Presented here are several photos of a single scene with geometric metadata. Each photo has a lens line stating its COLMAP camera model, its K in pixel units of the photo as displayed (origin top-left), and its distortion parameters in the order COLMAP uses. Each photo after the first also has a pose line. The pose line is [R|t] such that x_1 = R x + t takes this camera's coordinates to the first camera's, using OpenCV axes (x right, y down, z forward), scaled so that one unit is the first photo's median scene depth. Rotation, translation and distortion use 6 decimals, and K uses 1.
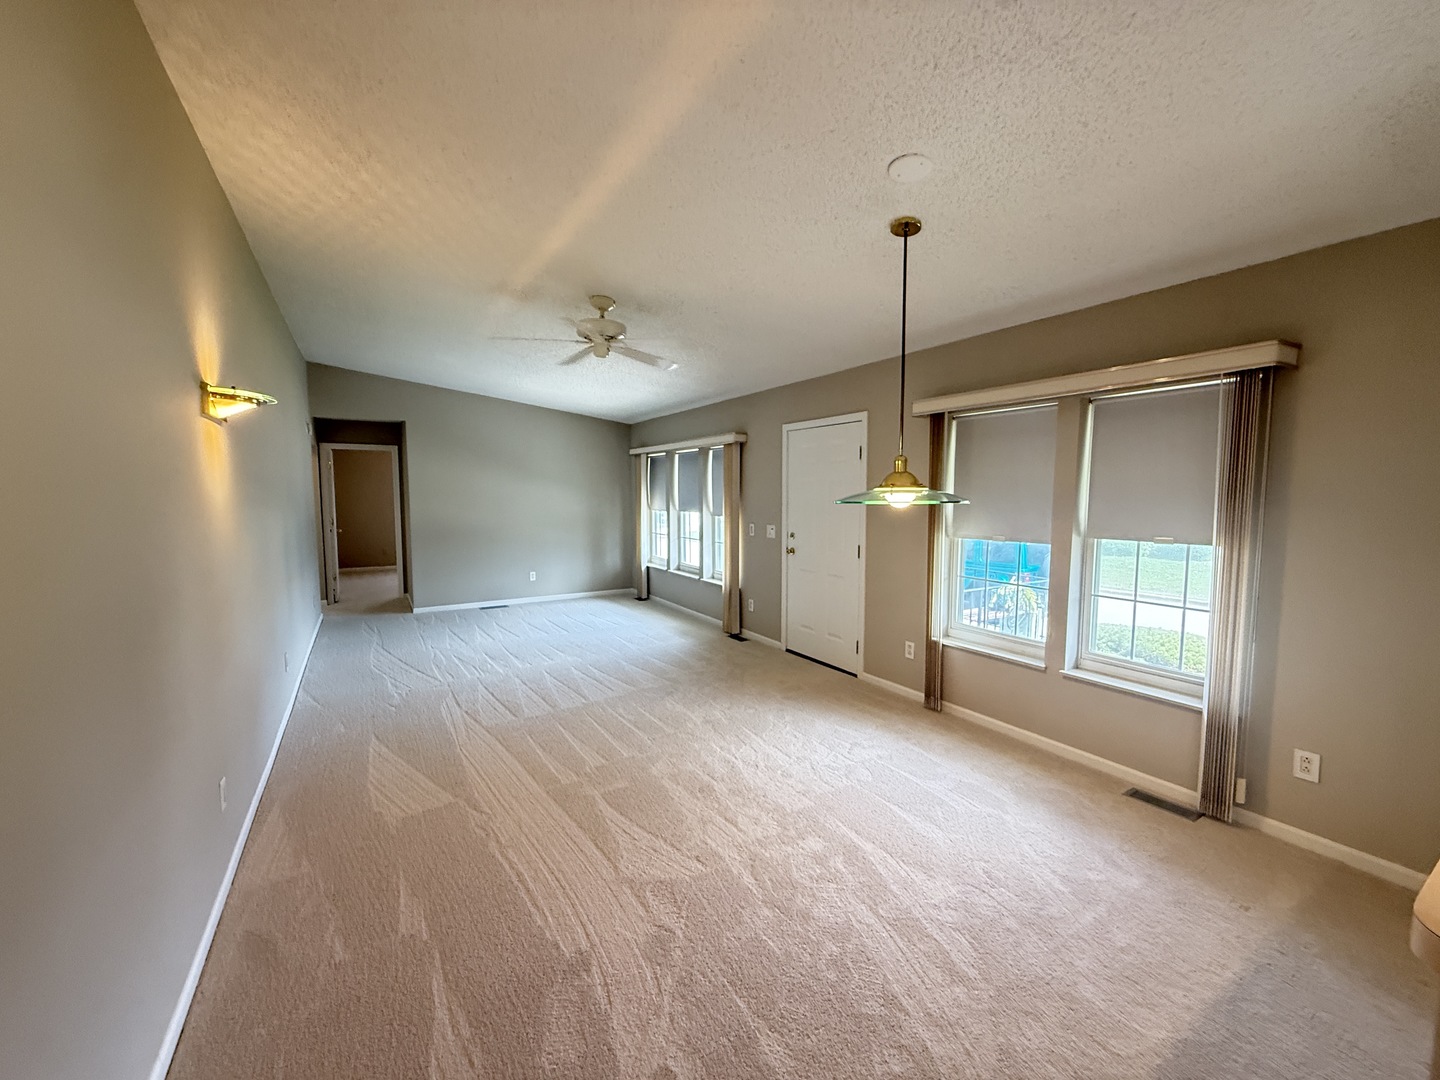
lens RADIAL K [[575.4, 0, 720.0], [0, 575.4, 540.0], [0, 0, 1]] dist [0.002429, 0.000271]
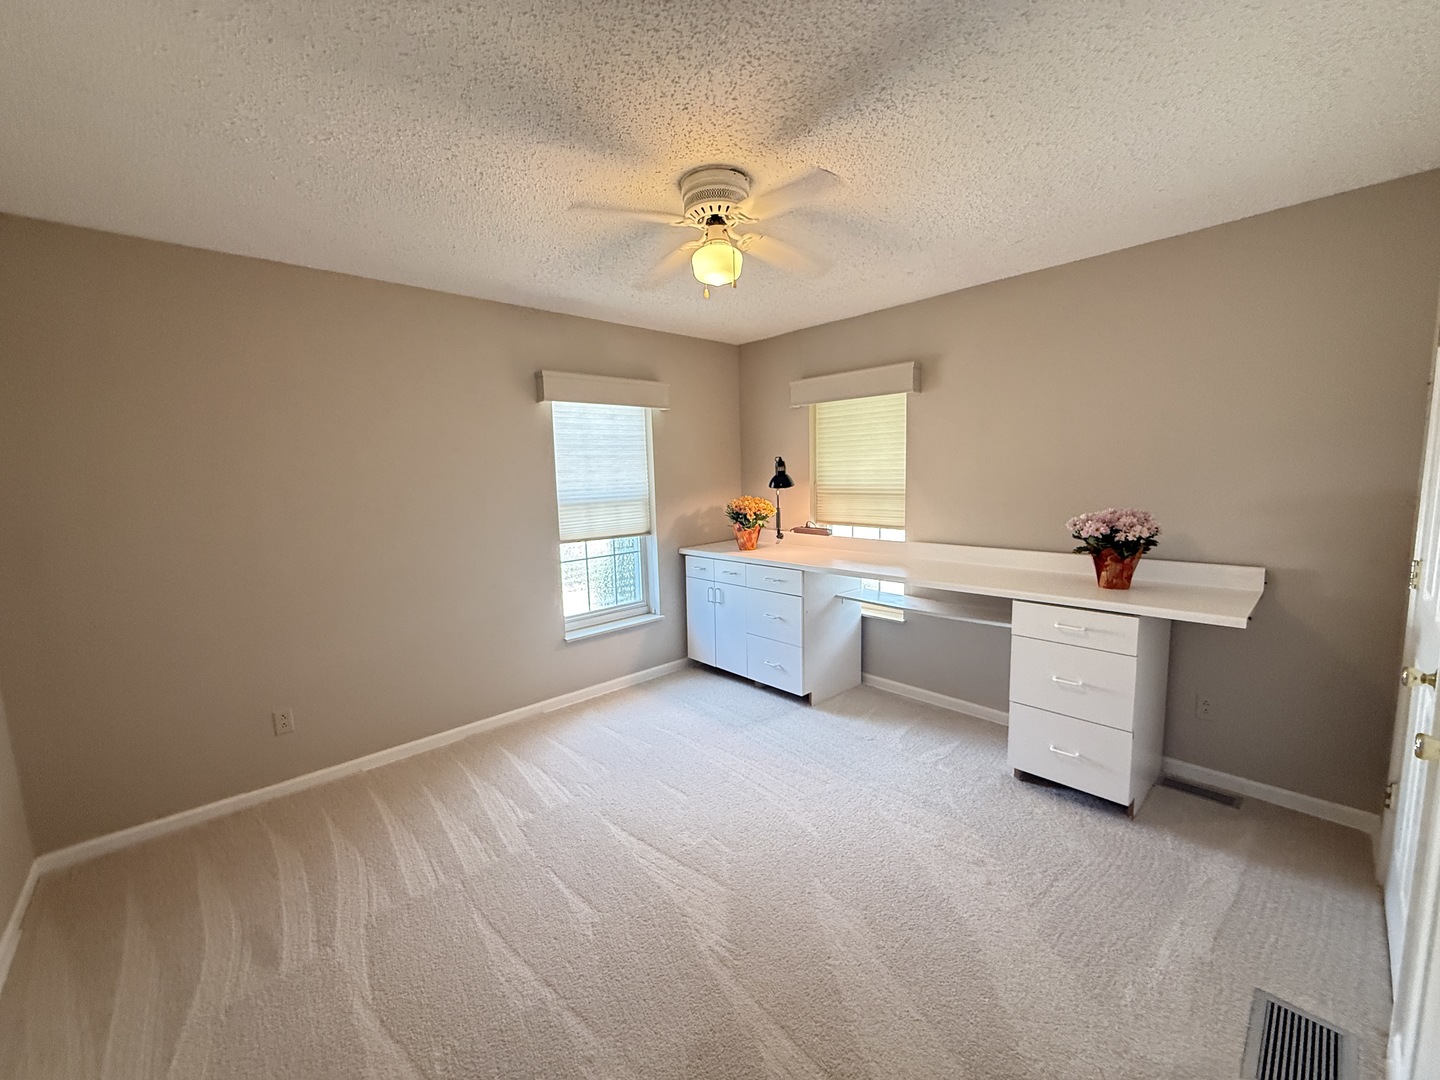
lens RADIAL K [[575.4, 0, 720.0], [0, 575.4, 540.0], [0, 0, 1]] dist [0.002429, 0.000271]
pose [[0.976508, -0.047506, 0.210178, -0.156997], [0.038419, 0.998151, 0.047108, -0.022396], [-0.212028, -0.037927, 0.976527, 0.241837]]
